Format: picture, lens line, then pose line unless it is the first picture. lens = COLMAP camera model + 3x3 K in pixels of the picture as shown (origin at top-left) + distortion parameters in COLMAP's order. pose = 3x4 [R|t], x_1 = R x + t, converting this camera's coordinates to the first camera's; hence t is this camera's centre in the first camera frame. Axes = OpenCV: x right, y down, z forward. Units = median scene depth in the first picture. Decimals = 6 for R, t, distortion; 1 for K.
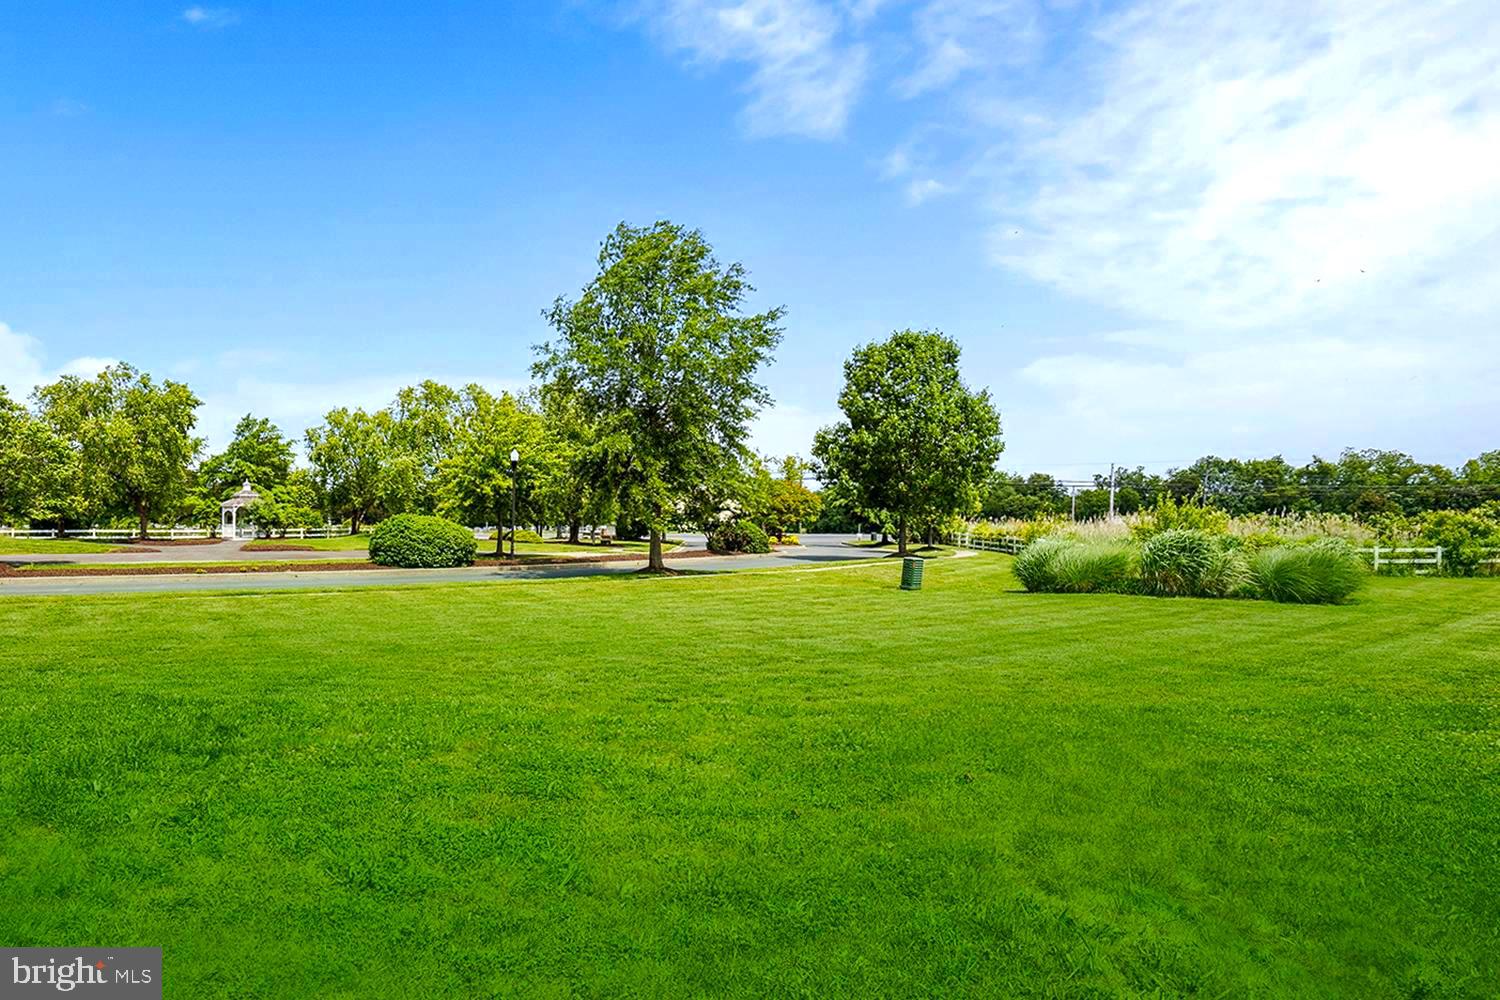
lens RADIAL K [[692.1, 0, 750.0], [0, 692.1, 500.0], [0, 0, 1]] dist [-0.051601, 0.016655]
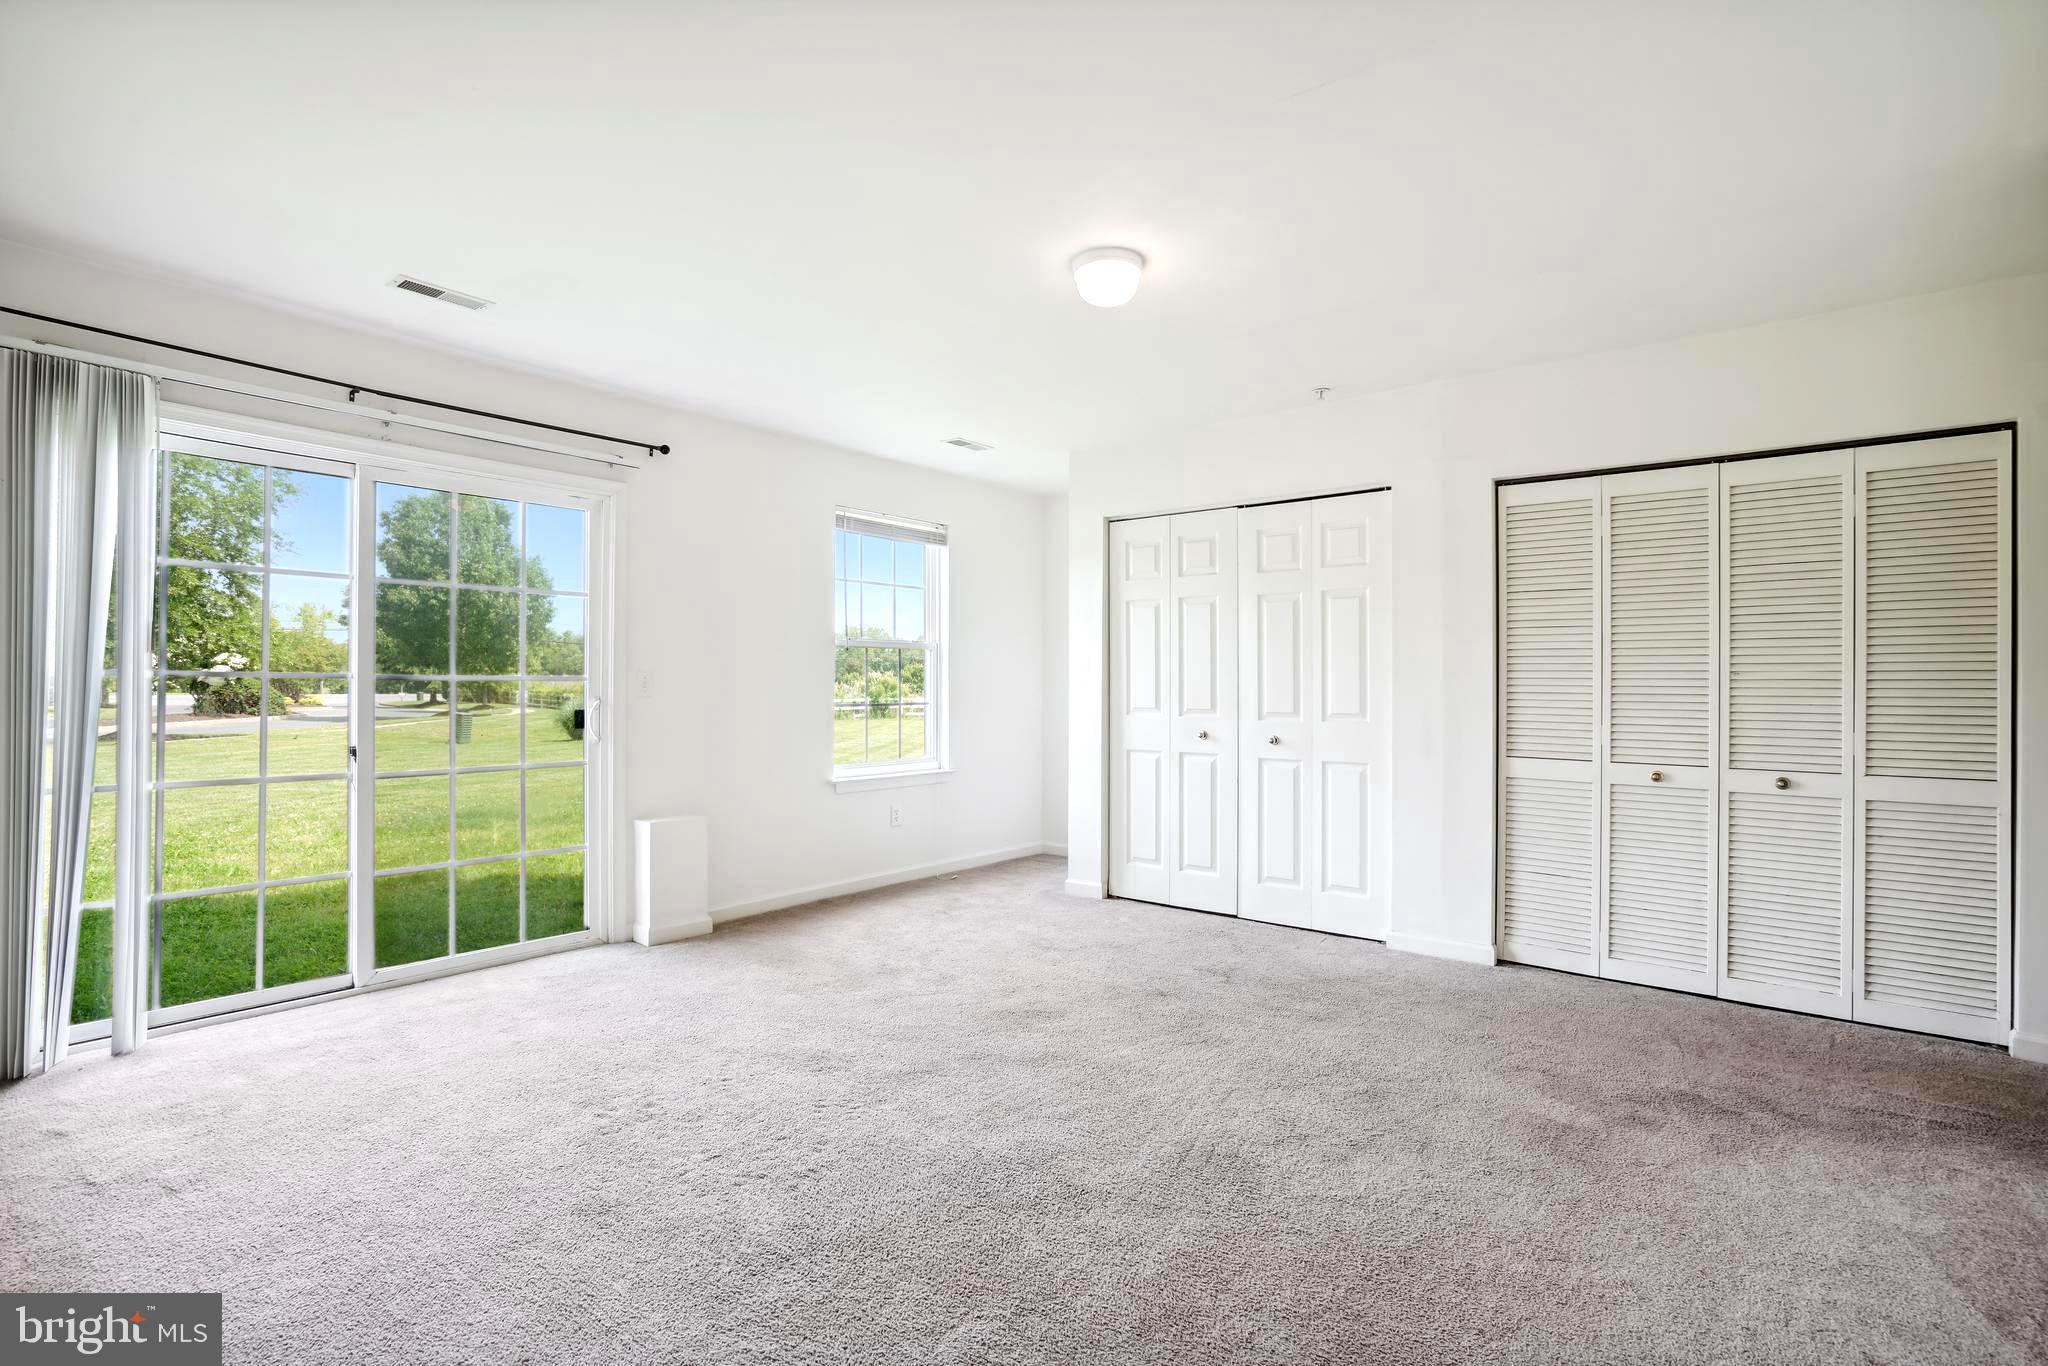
lens RADIAL K [[1000.4, 0, 1019.9], [0, 1000.4, 729.3], [0, 0, 1]] dist [-0.047753, 0.017574]
pose [[0.749124, -0.028673, 0.661808, -0.109270], [-0.021633, 0.997471, 0.067702, -0.010629], [-0.662076, -0.065034, 0.746610, -0.608969]]
